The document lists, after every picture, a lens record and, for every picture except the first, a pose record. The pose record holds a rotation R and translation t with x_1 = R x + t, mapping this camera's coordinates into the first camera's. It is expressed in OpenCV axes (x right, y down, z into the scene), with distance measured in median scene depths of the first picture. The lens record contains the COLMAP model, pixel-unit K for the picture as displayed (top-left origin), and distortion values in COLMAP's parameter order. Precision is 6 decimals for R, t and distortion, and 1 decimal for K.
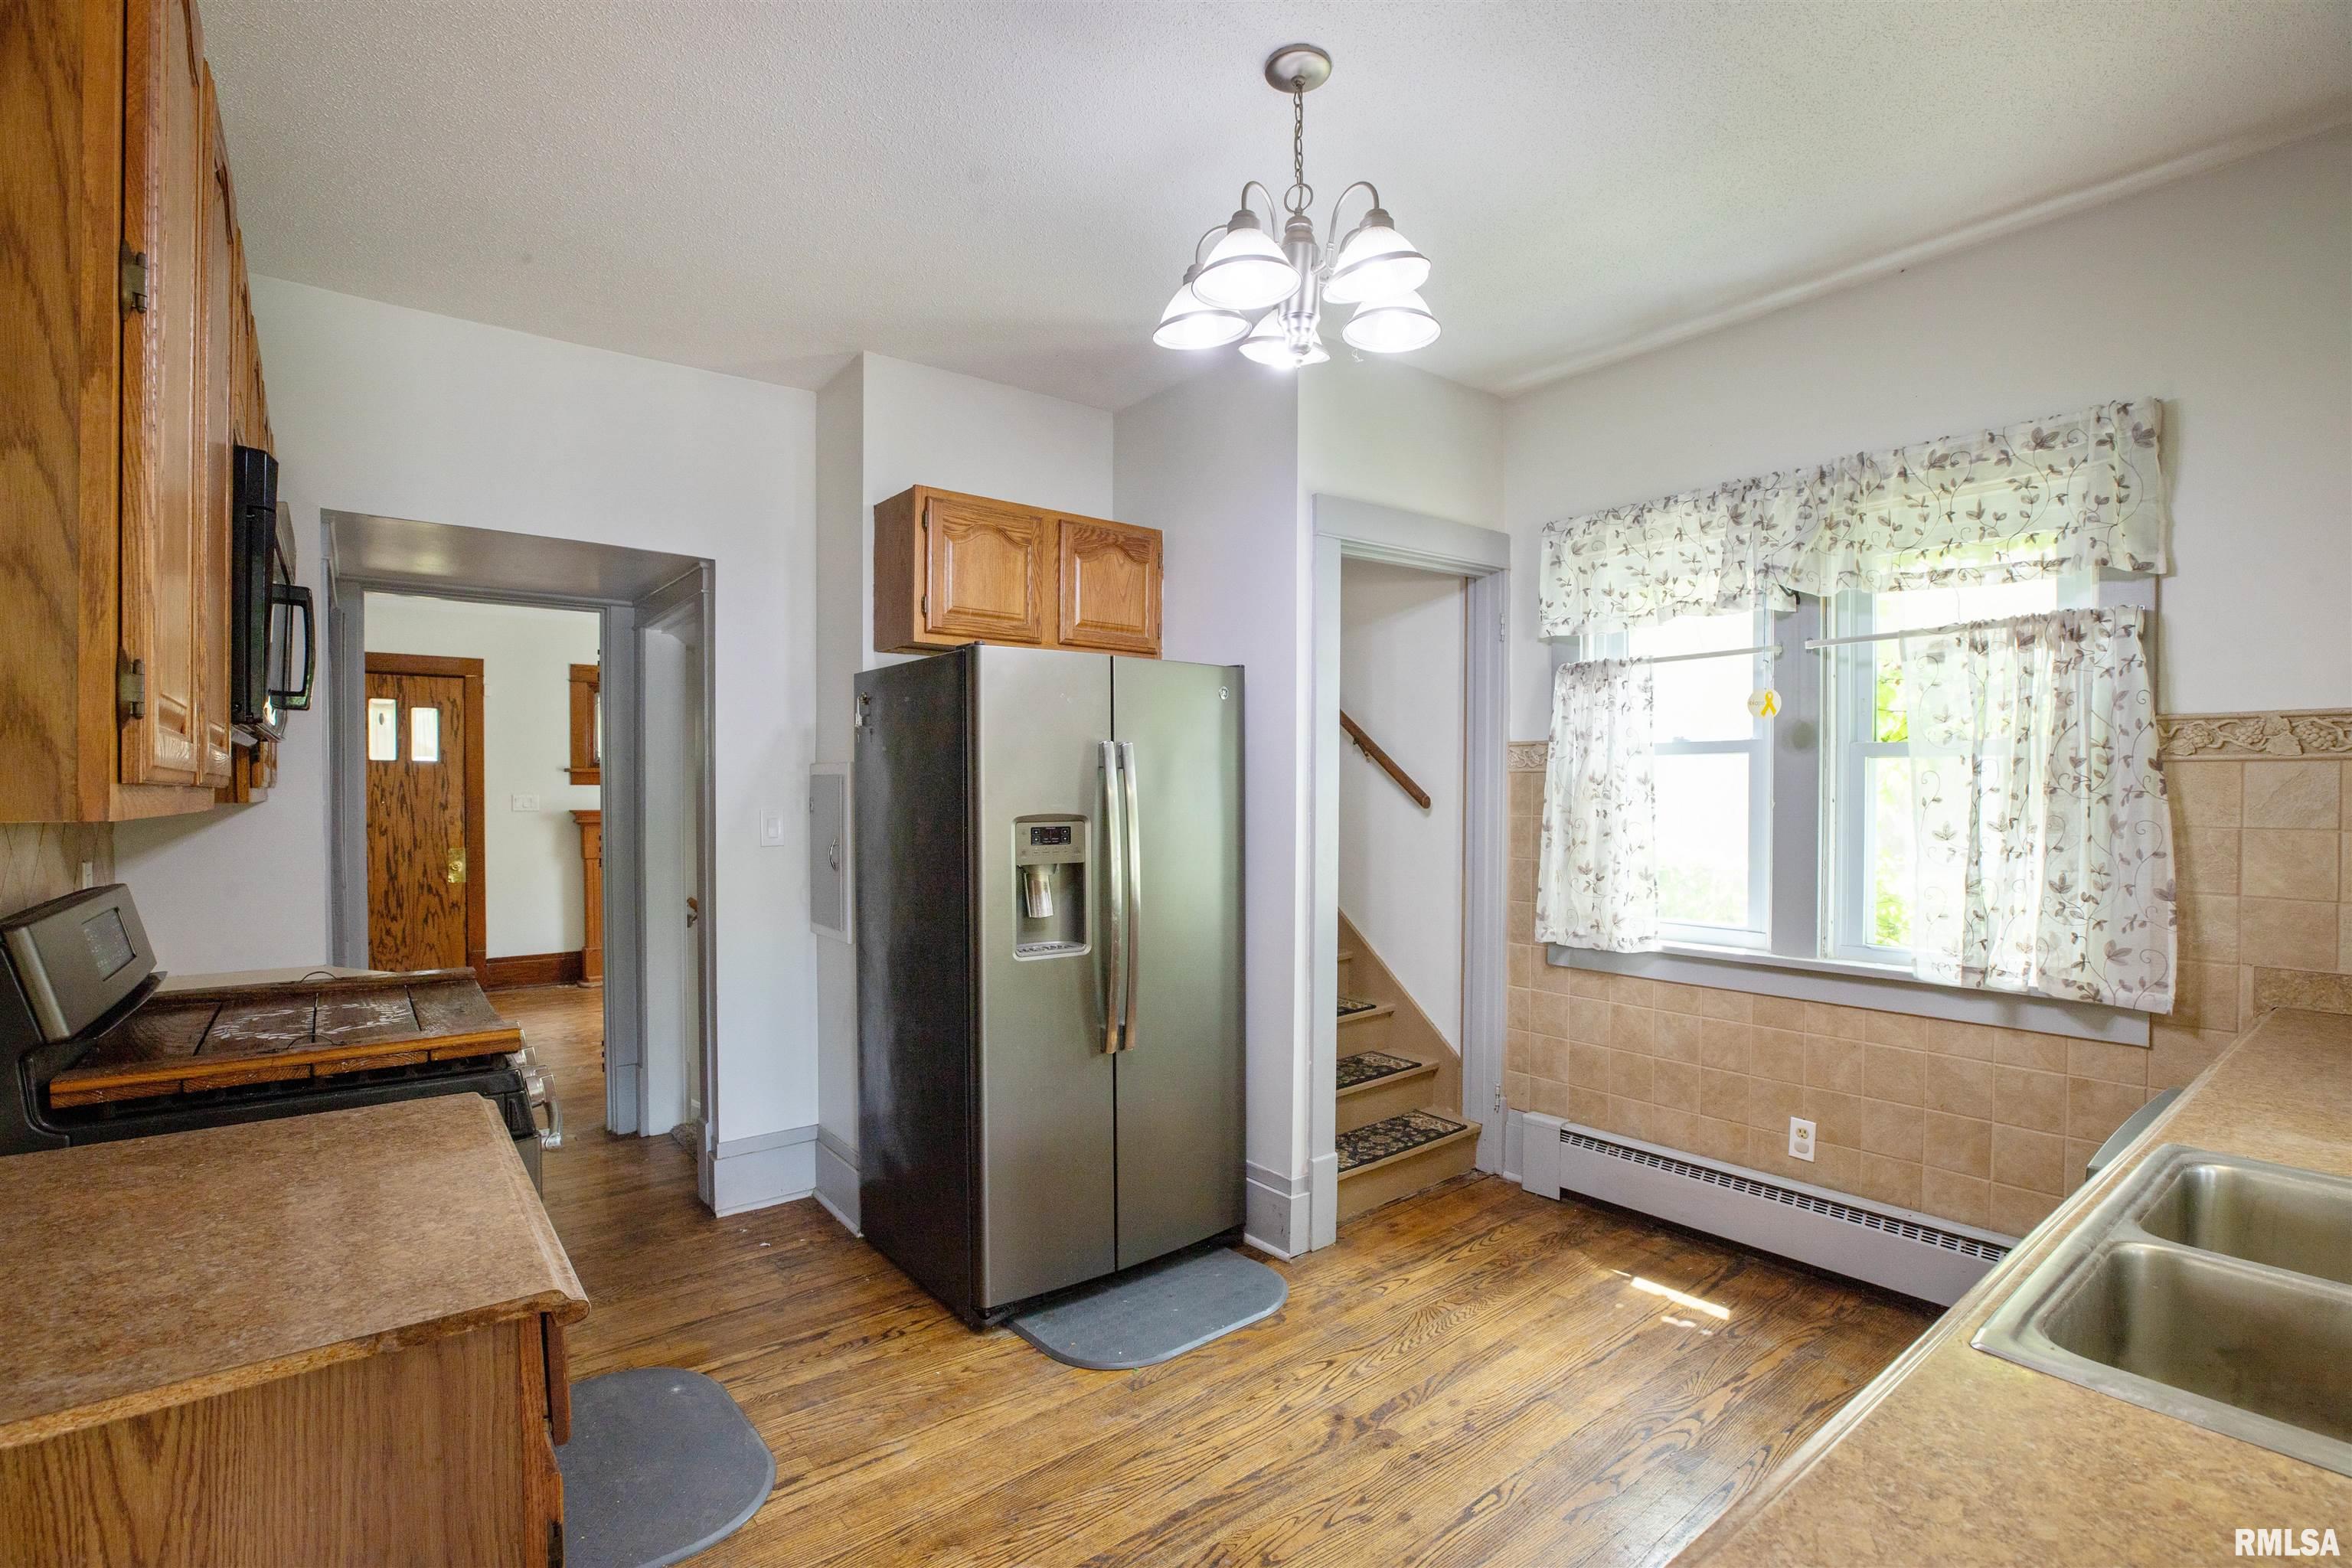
lens RADIAL K [[1064.2, 0, 1176.0], [0, 1064.2, 784.0], [0, 0, 1]] dist [-0.000541, -0.000041]
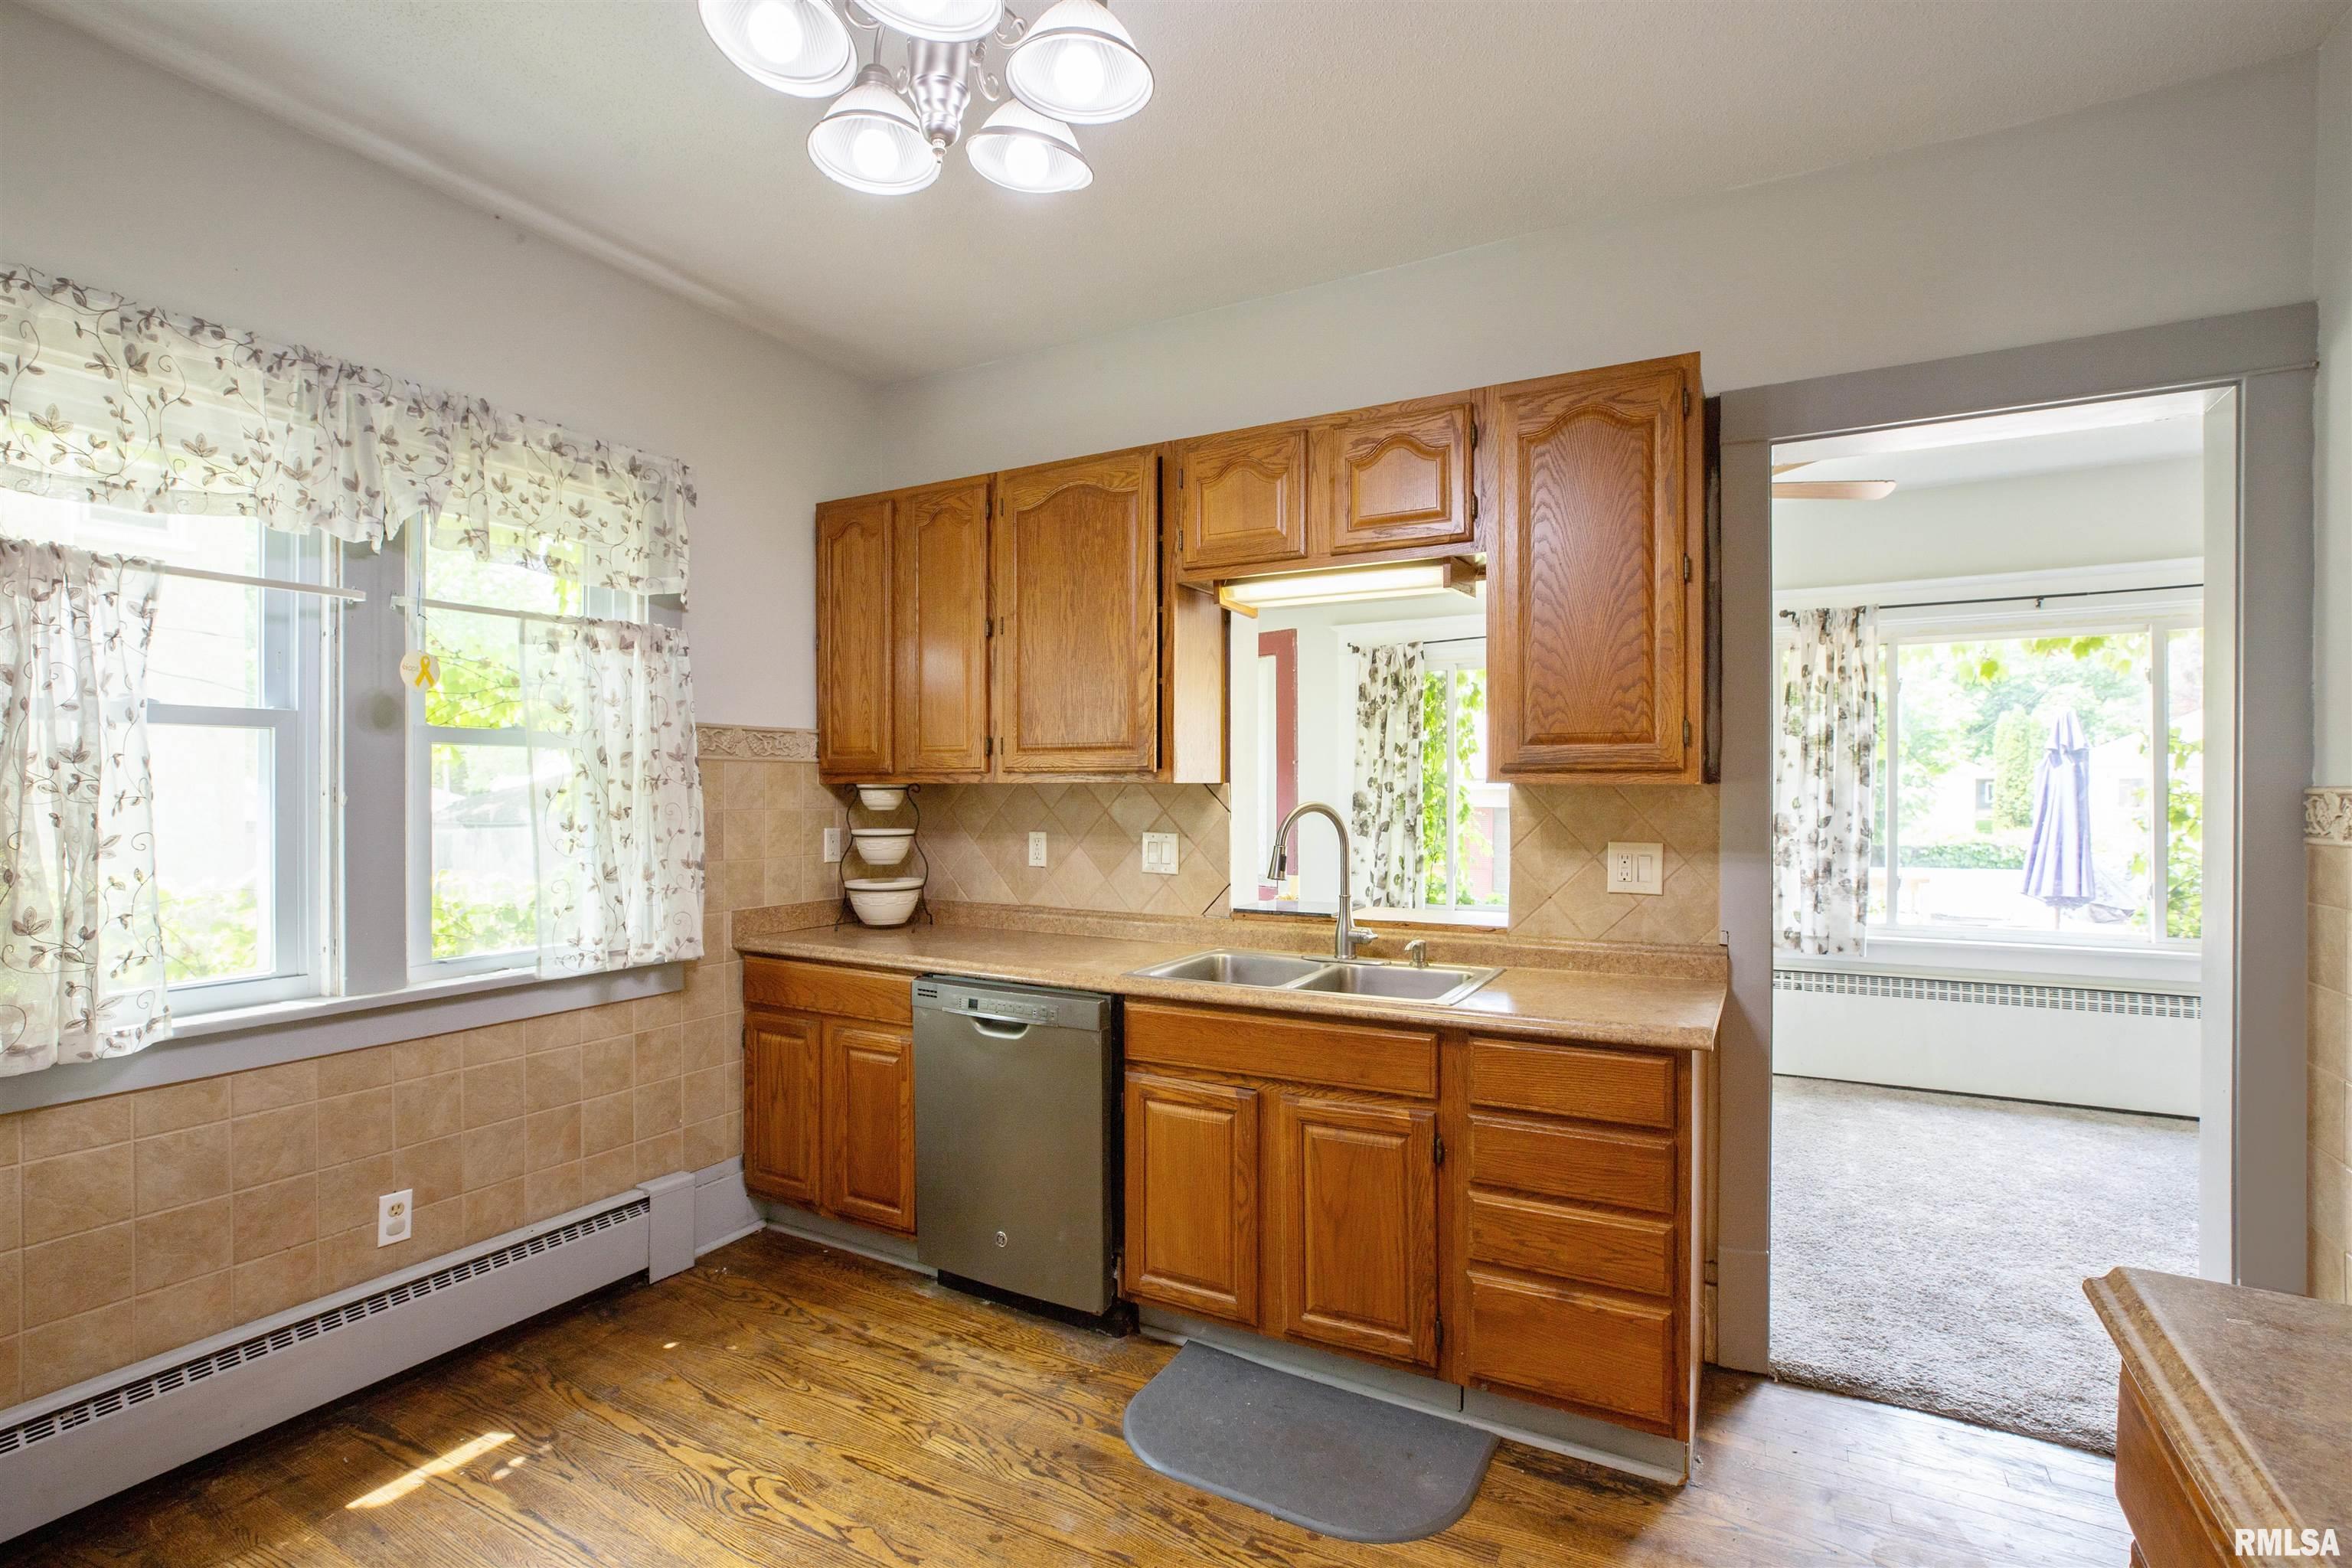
lens RADIAL K [[1148.4, 0, 1176.0], [0, 1148.4, 784.0], [0, 0, 1]] dist [-0.000989, -0.000113]
pose [[-0.386411, 0.006160, 0.922306, -0.464488], [-0.001547, 0.999972, -0.007327, 0.014880], [-0.922325, -0.004258, -0.386391, 0.849692]]
